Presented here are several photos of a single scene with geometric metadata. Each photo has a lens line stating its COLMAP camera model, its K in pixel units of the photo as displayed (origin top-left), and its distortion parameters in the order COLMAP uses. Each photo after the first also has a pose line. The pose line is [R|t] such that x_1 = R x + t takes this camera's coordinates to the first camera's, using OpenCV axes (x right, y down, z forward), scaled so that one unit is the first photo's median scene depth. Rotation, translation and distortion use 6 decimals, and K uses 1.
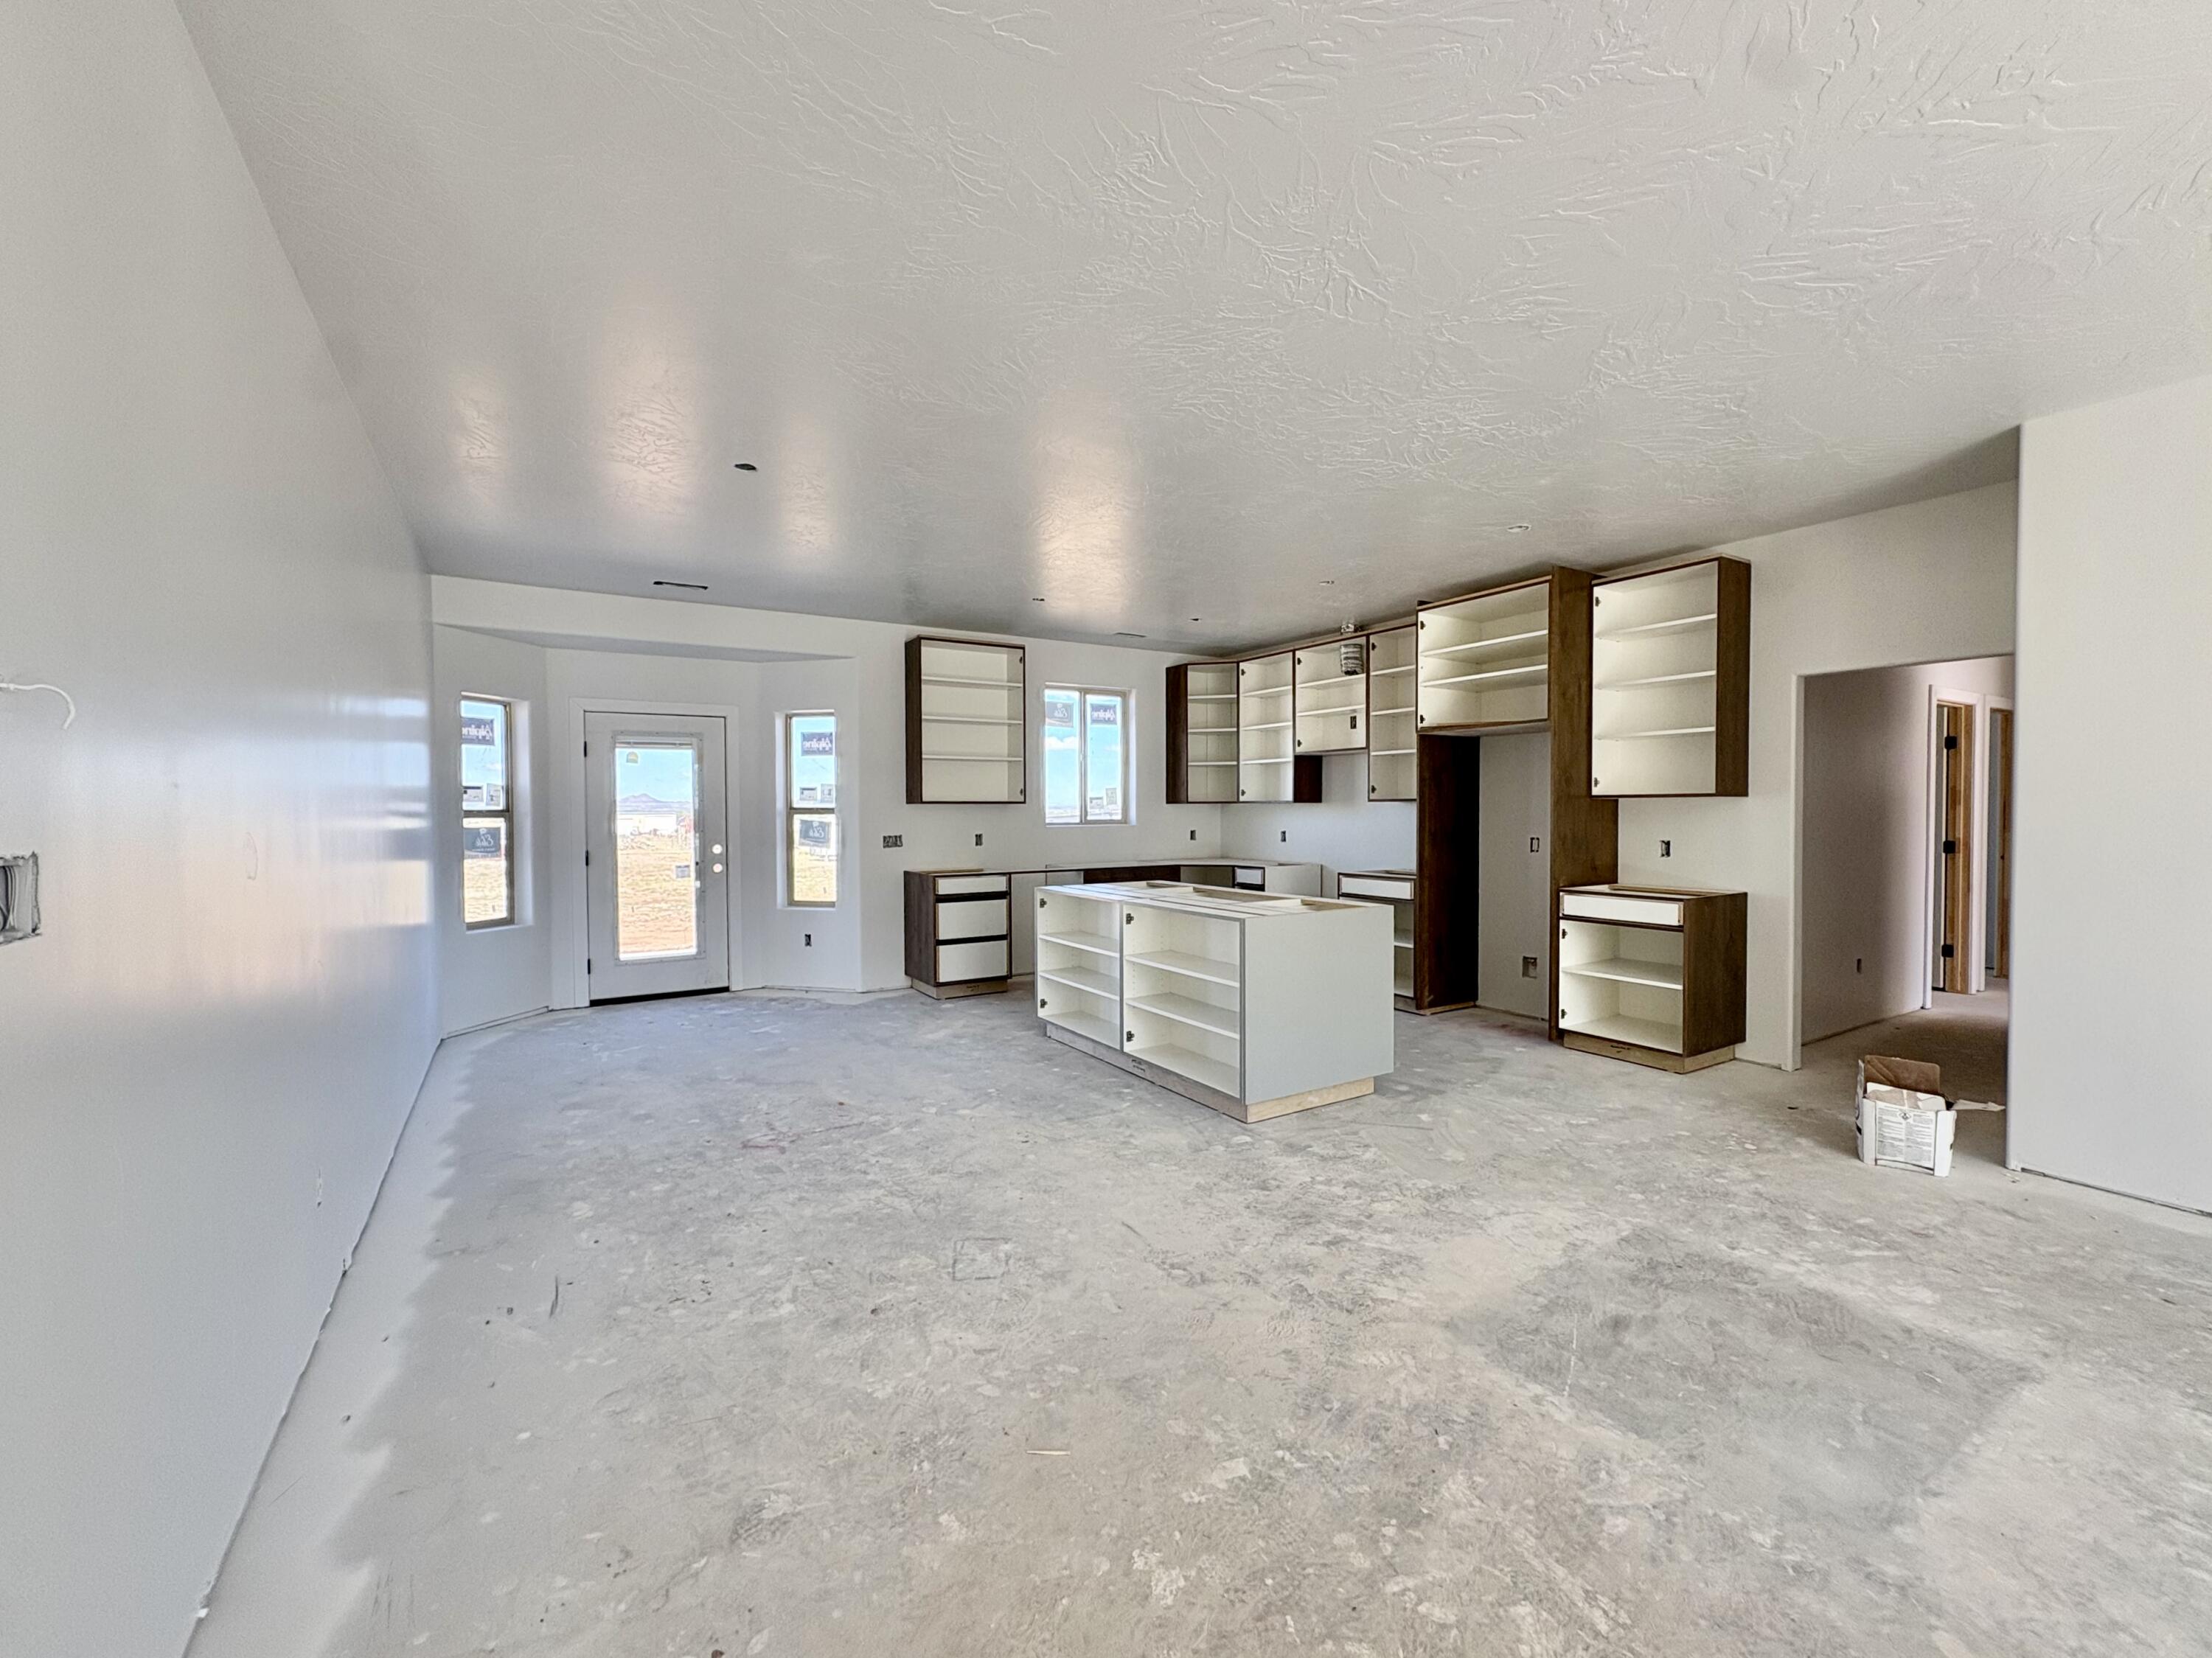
lens RADIAL K [[923.7, 0, 1113.2], [0, 923.7, 828.4], [0, 0, 1]] dist [0.001252, 0.000196]
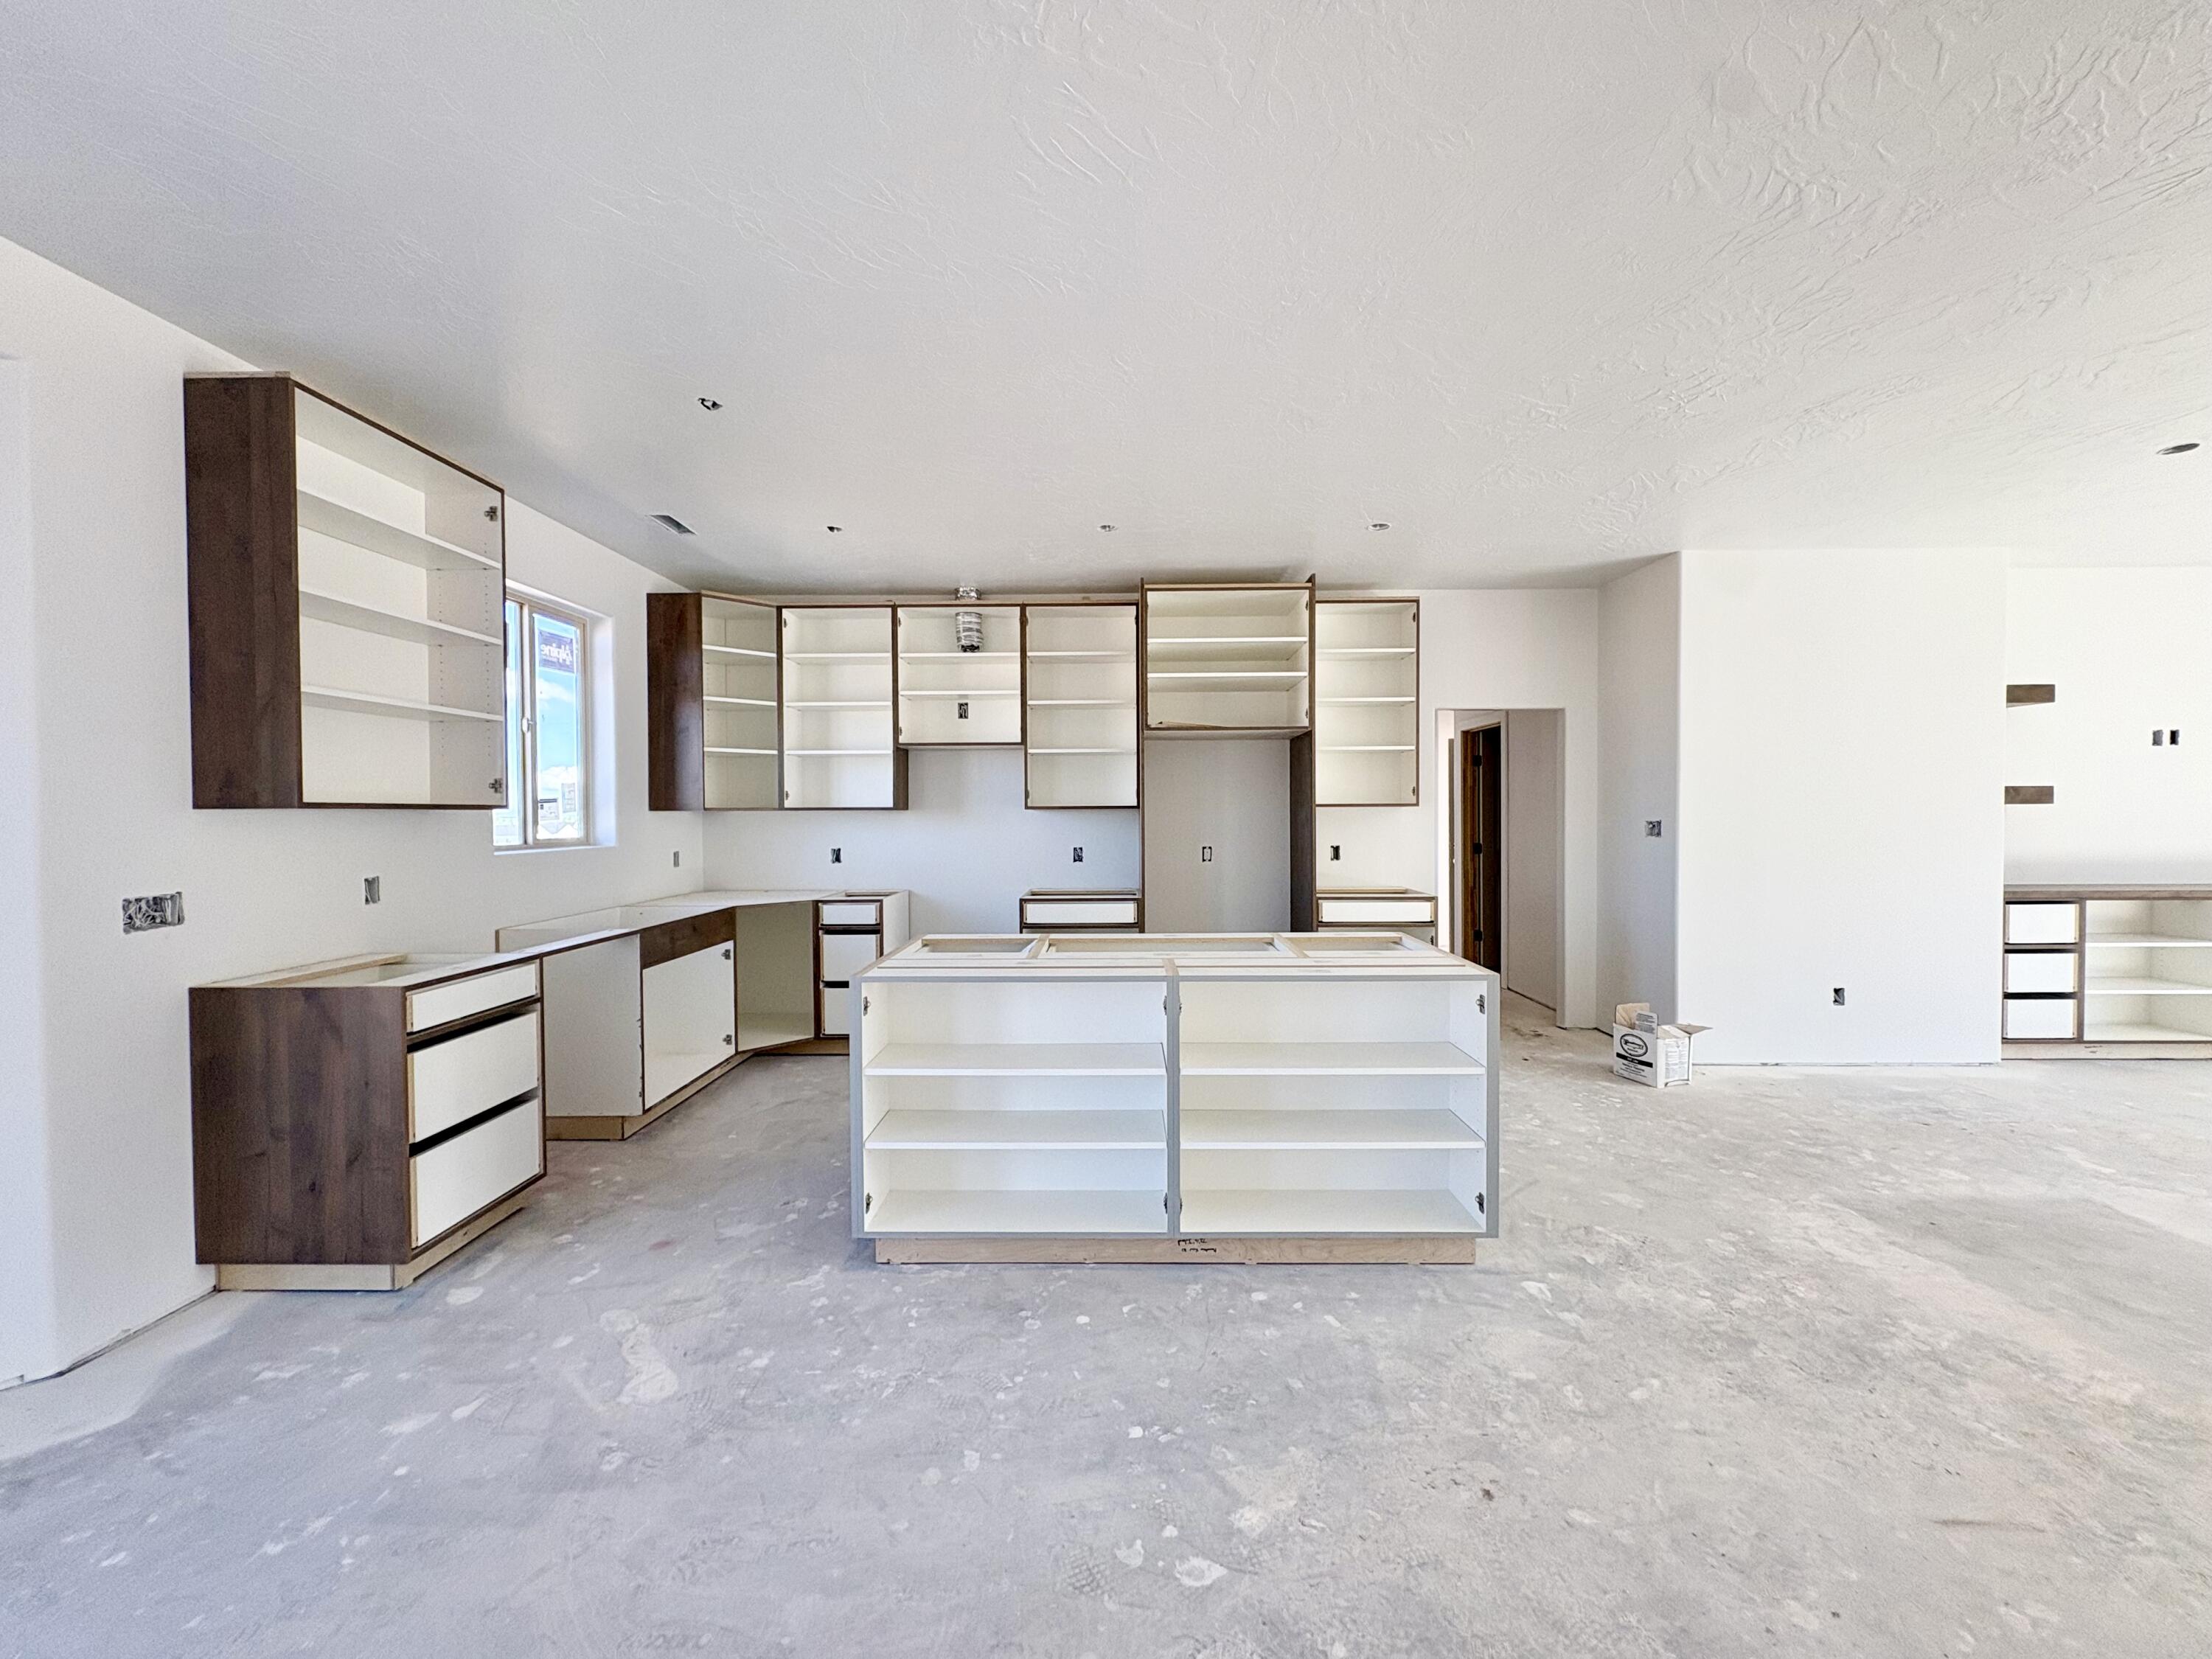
lens RADIAL K [[872.8, 0, 1109.1], [0, 872.8, 827.5], [0, 0, 1]] dist [-0.000547, -0.000092]
pose [[0.541969, -0.012831, 0.840300, -0.652773], [0.020619, 0.999785, 0.001968, -0.024431], [-0.840145, 0.016259, 0.542117, 1.006292]]
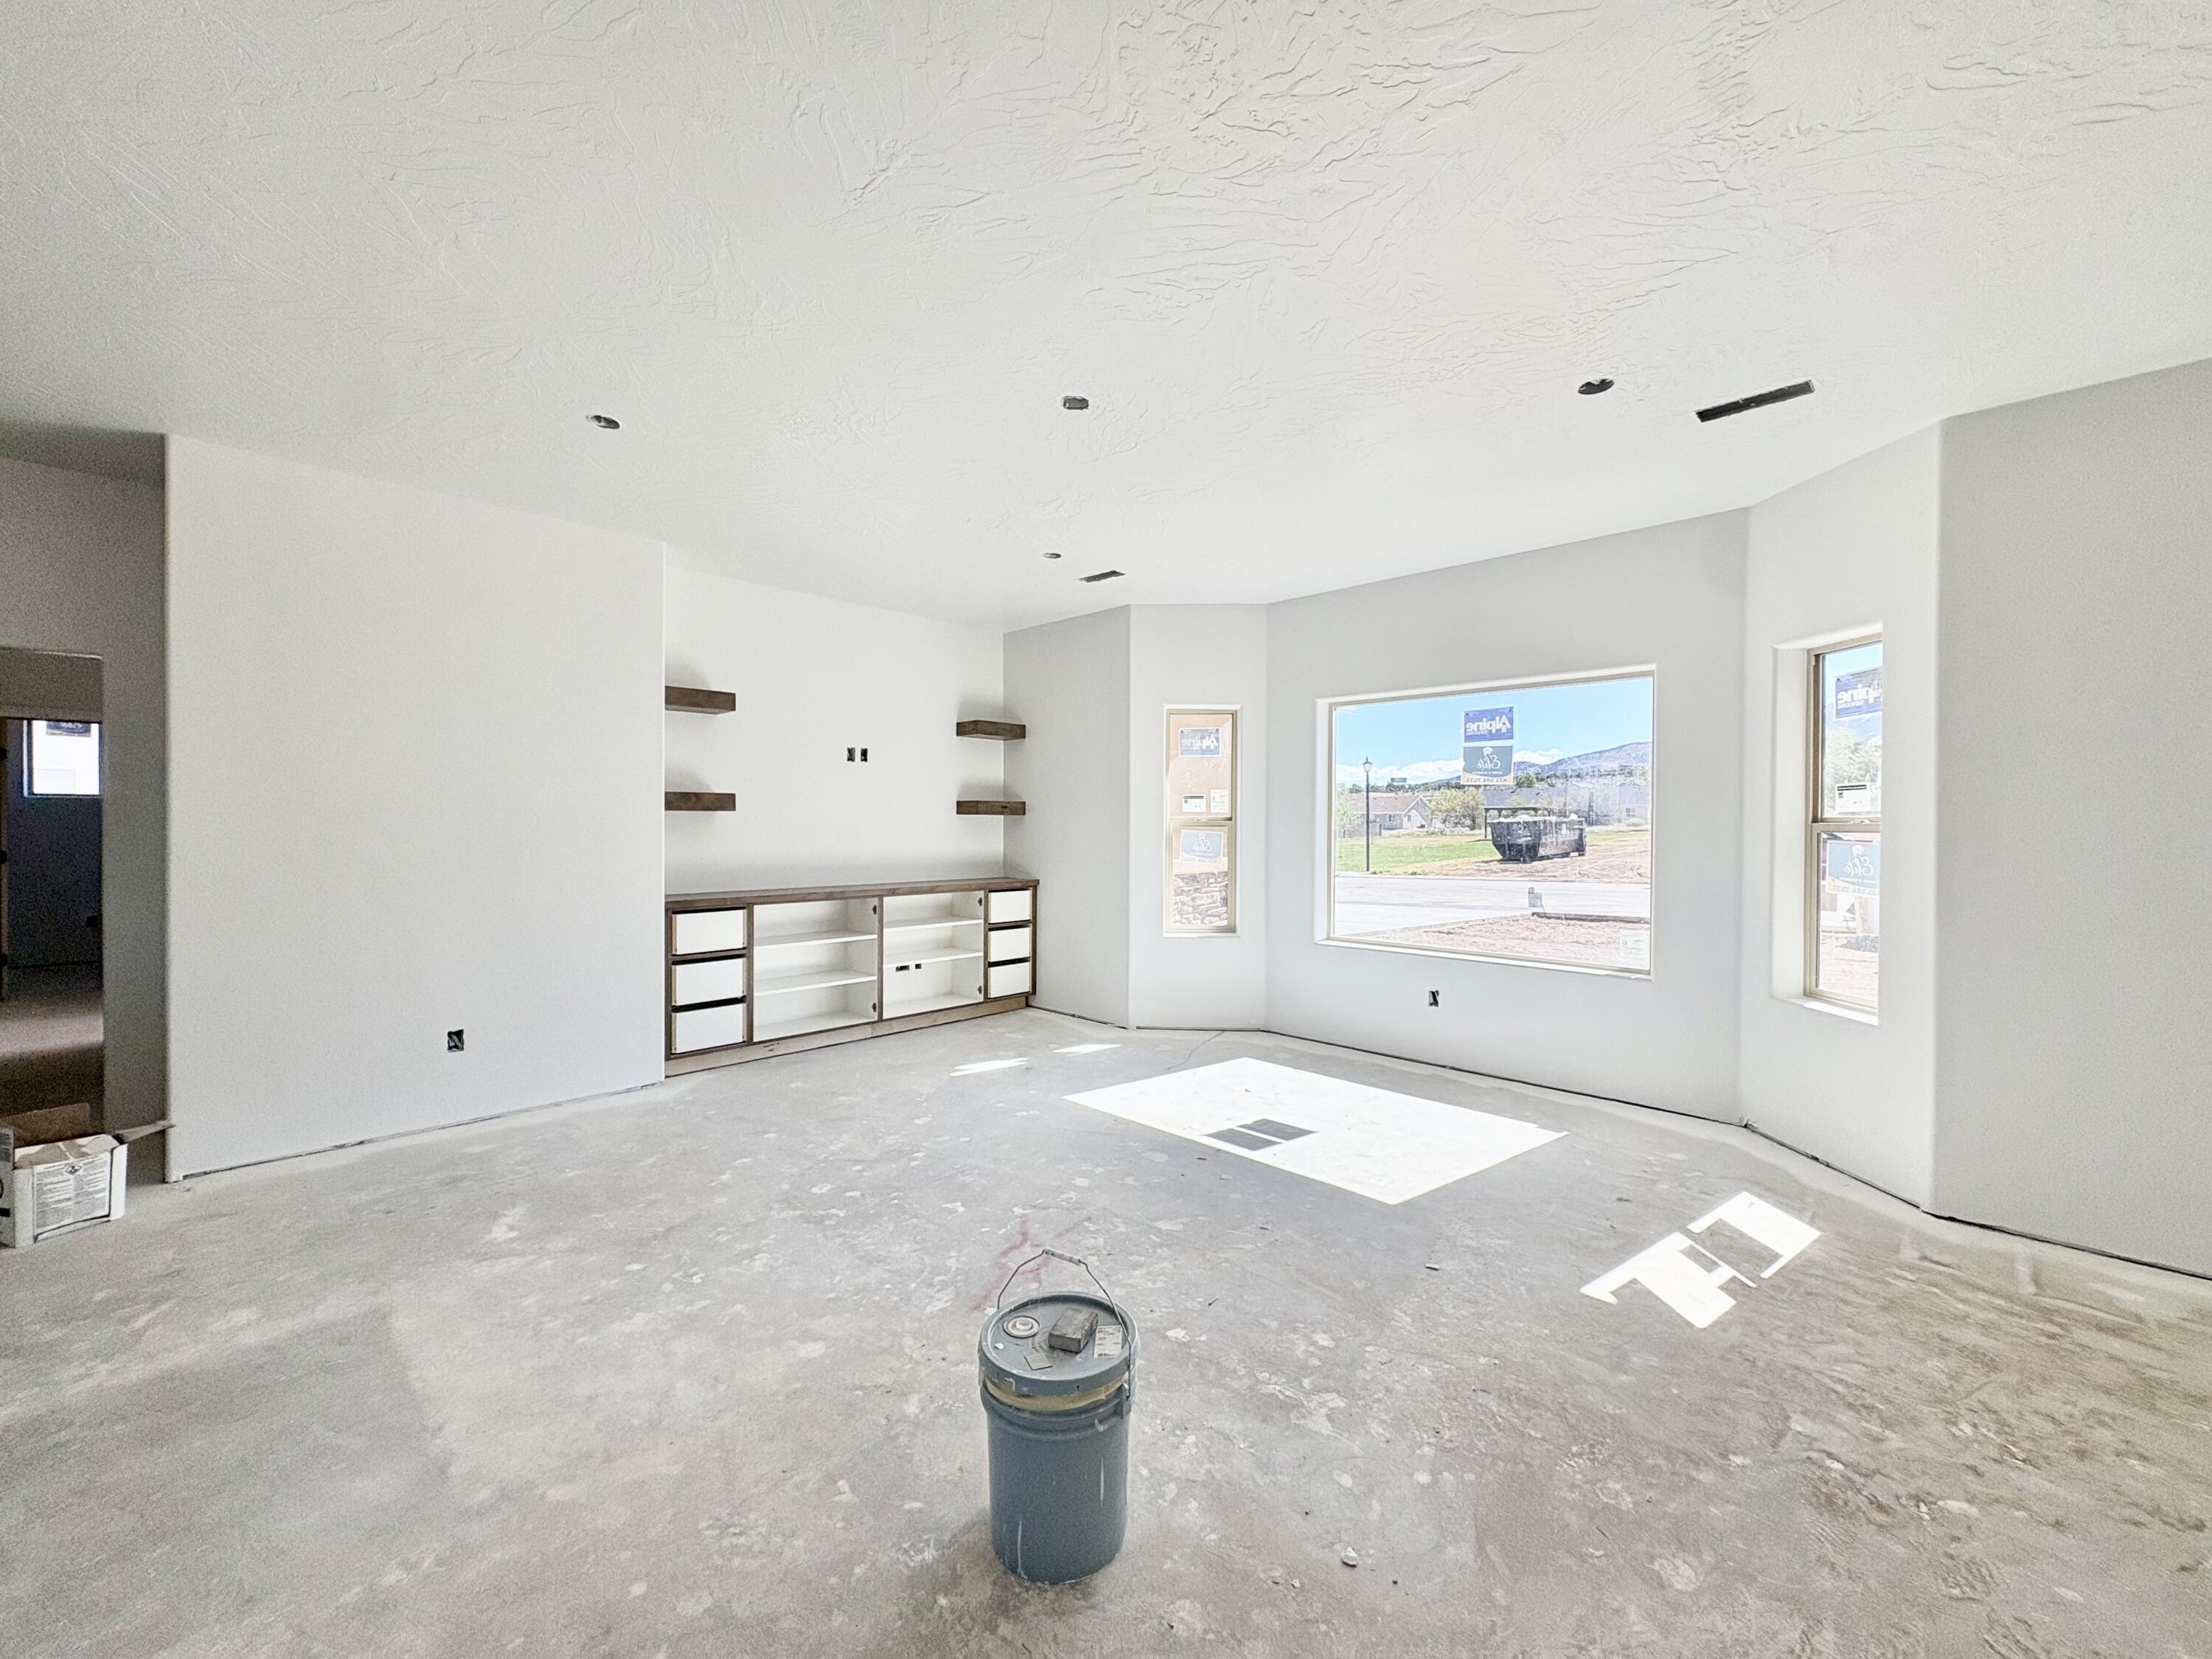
lens RADIAL K [[872.8, 0, 1109.1], [0, 872.8, 827.5], [0, 0, 1]] dist [-0.000547, -0.000092]
pose [[-0.239320, -0.002905, 0.970936, -0.177228], [0.016312, 0.999842, 0.007012, -0.001972], [-0.970804, 0.017516, -0.239235, 0.242532]]
